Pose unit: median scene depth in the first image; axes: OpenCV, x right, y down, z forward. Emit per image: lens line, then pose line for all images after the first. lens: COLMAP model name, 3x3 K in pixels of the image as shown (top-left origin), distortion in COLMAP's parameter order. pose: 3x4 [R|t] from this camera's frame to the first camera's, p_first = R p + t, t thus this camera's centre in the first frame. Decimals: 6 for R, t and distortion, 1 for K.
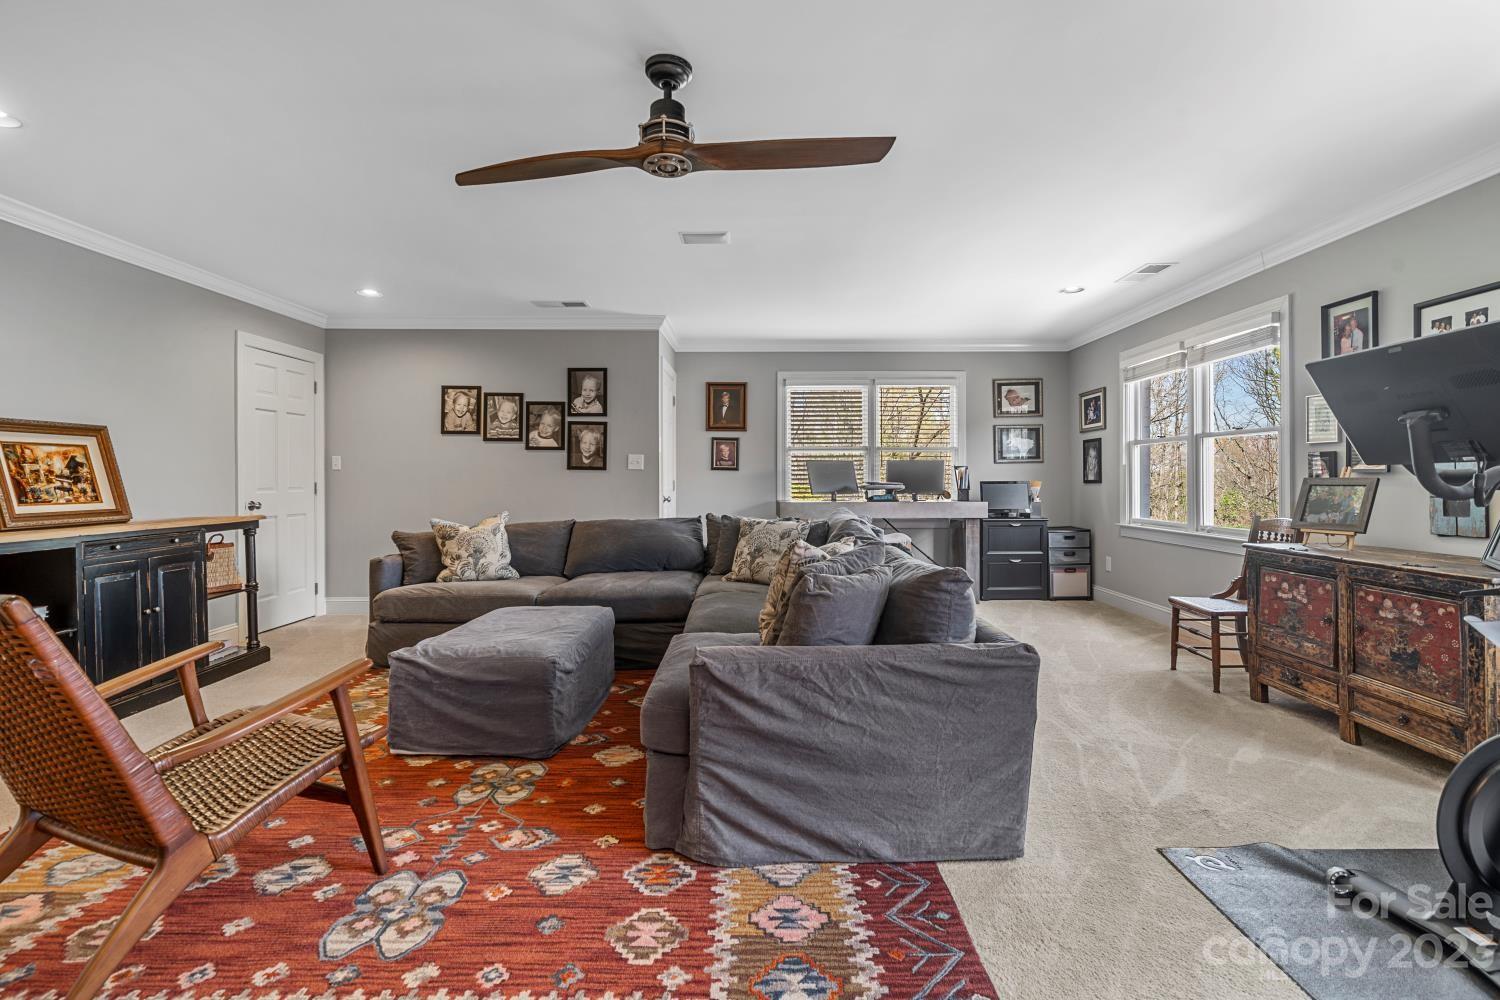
lens RADIAL K [[689.2, 0, 751.5], [0, 689.2, 487.8], [0, 0, 1]] dist [-0.006245, -0.000219]
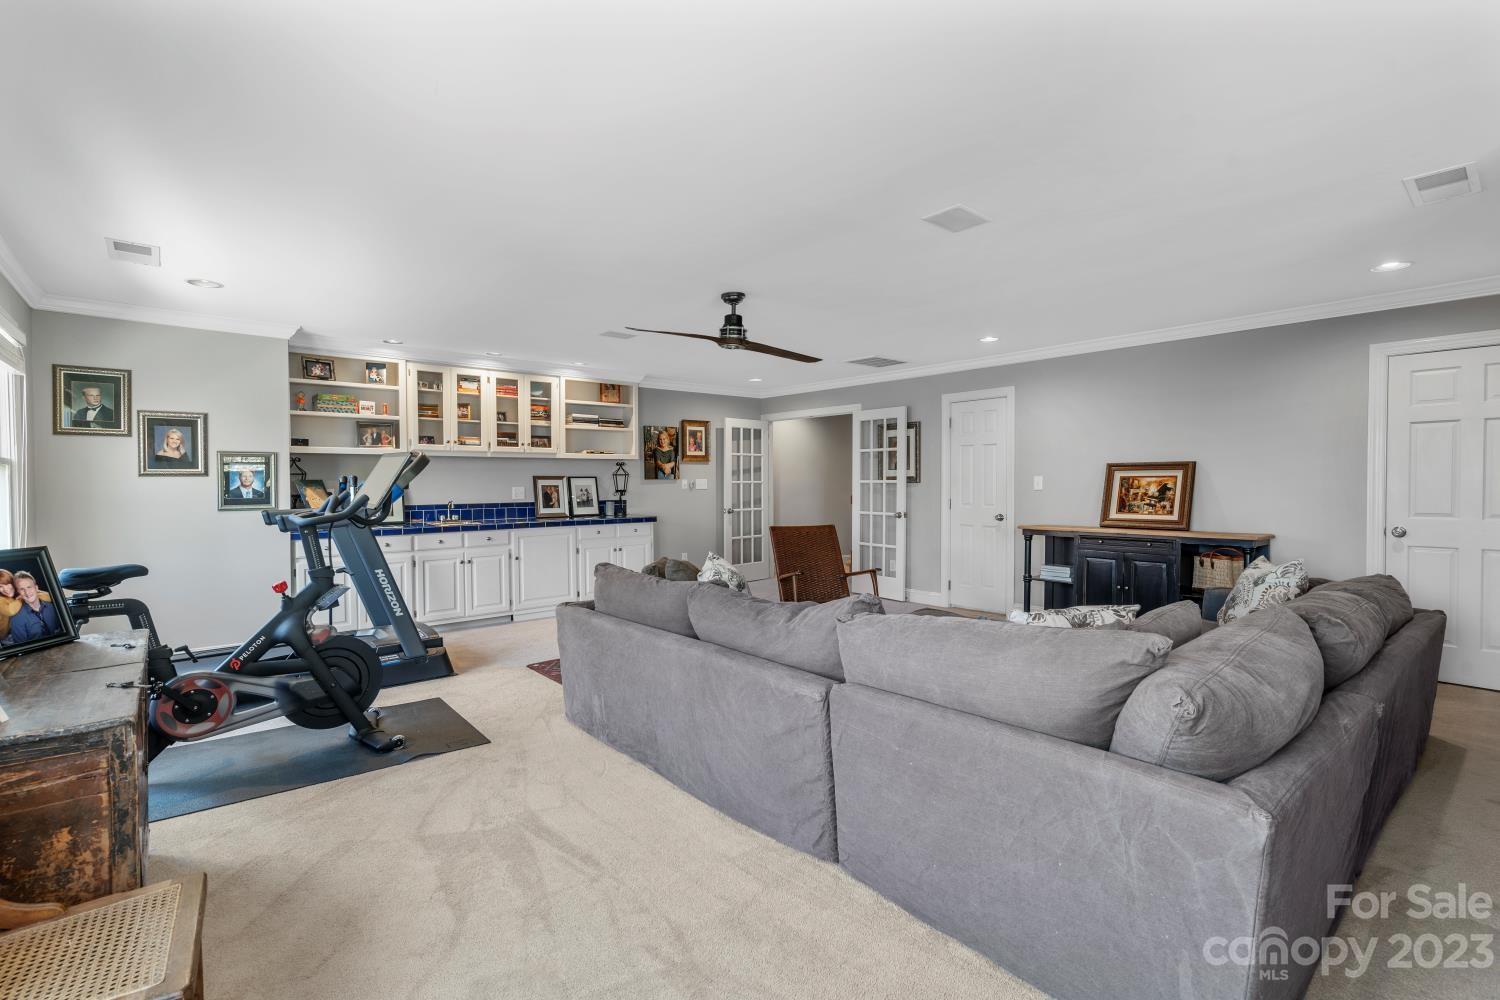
lens RADIAL K [[689.2, 0, 748.5], [0, 689.2, 494.9], [0, 0, 1]] dist [-0.006245, -0.000219]
pose [[-0.768387, 0.016576, -0.639771, 0.710238], [-0.004027, 0.999520, 0.030733, -0.065837], [0.639973, 0.026191, -0.767951, 1.617604]]
